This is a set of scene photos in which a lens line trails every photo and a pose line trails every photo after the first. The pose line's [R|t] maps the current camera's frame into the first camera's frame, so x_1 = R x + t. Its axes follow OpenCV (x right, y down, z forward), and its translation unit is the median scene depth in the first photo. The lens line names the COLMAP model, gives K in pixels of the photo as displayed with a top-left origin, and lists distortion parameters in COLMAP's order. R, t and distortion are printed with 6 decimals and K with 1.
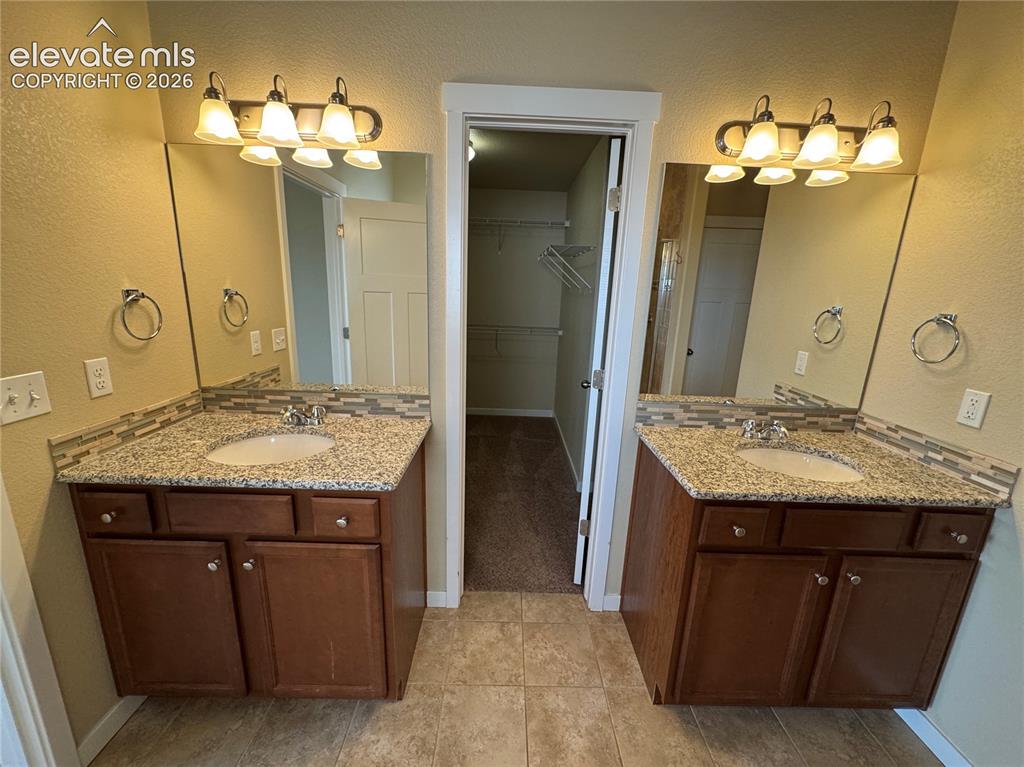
lens RADIAL K [[408.2, 0, 514.8], [0, 408.2, 384.9], [0, 0, 1]] dist [-0.010794, -0.000311]
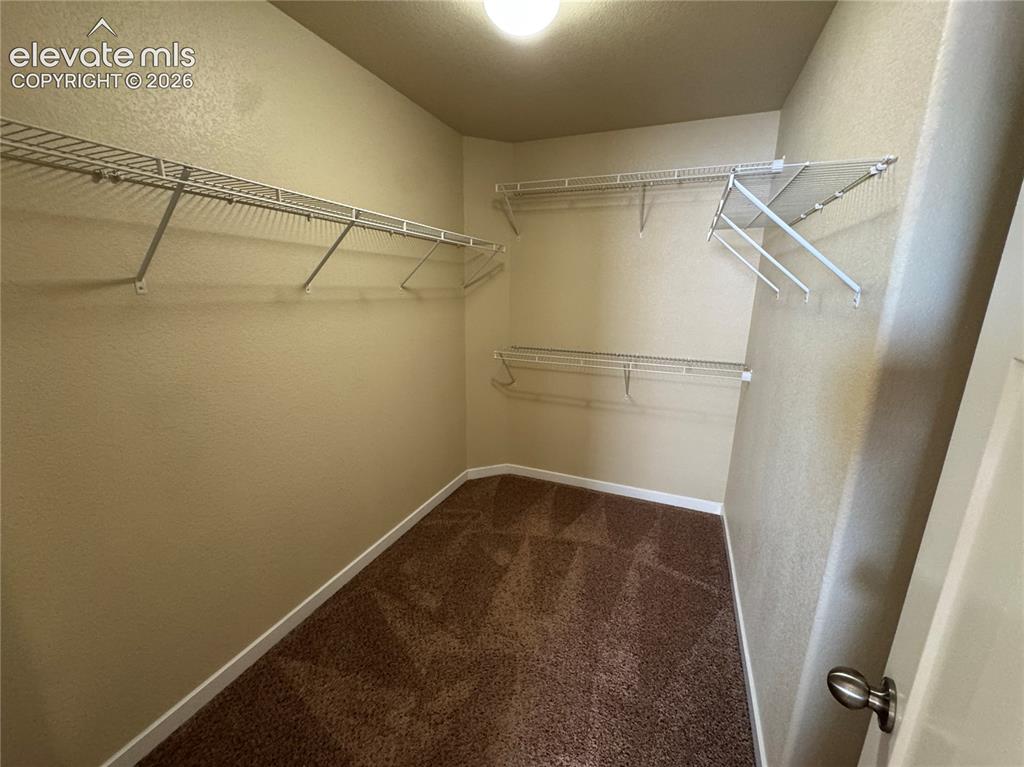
lens RADIAL K [[408.2, 0, 512.5], [0, 408.2, 383.7], [0, 0, 1]] dist [-0.010794, -0.000311]
pose [[0.915080, 0.070624, -0.397040, 0.043356], [-0.075887, 0.997113, 0.002461, -0.096789], [0.396067, 0.027878, 0.917798, 0.389120]]
